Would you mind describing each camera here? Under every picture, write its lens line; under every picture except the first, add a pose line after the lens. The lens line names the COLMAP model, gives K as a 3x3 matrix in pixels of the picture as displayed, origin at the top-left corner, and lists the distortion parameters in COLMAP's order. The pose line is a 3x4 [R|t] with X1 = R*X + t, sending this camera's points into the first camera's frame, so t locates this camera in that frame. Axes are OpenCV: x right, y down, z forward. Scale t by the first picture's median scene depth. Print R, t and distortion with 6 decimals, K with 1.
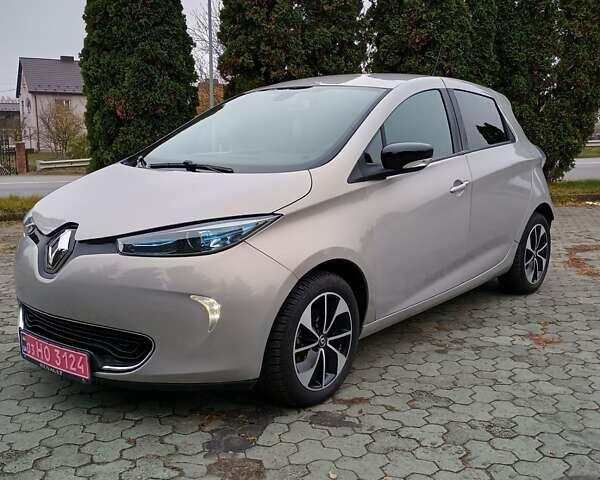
lens RADIAL K [[686.1, 0, 301.7], [0, 686.1, 245.9], [0, 0, 1]] dist [0.035003, 0.000000]
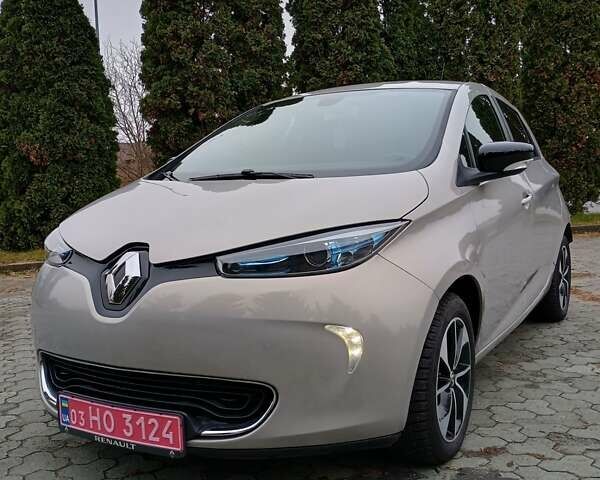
lens RADIAL K [[686.1, 0, 300.7], [0, 686.1, 240.8], [0, 0, 1]] dist [0.035003, 0.000000]
pose [[0.985425, -0.037813, 0.165856, -0.249037], [0.052251, 0.995131, -0.083570, 0.032694], [-0.161888, 0.091018, 0.982603, 0.202096]]
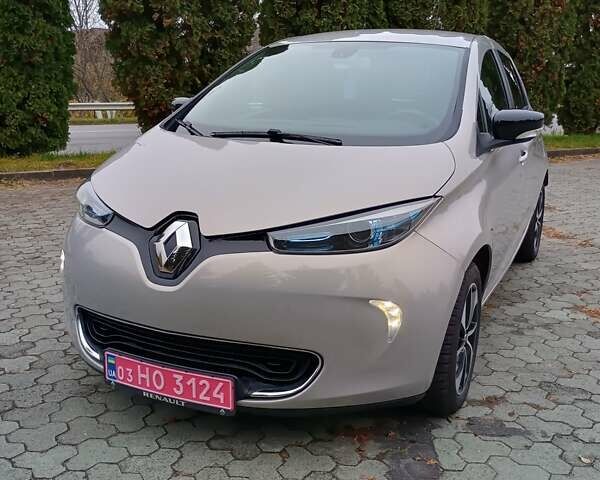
lens RADIAL K [[686.1, 0, 305.3], [0, 686.1, 242.7], [0, 0, 1]] dist [0.035003, 0.000000]
pose [[0.968125, -0.035778, 0.247898, -0.349242], [0.020733, 0.997796, 0.063037, -0.039703], [-0.249607, -0.055888, 0.966733, 0.187265]]
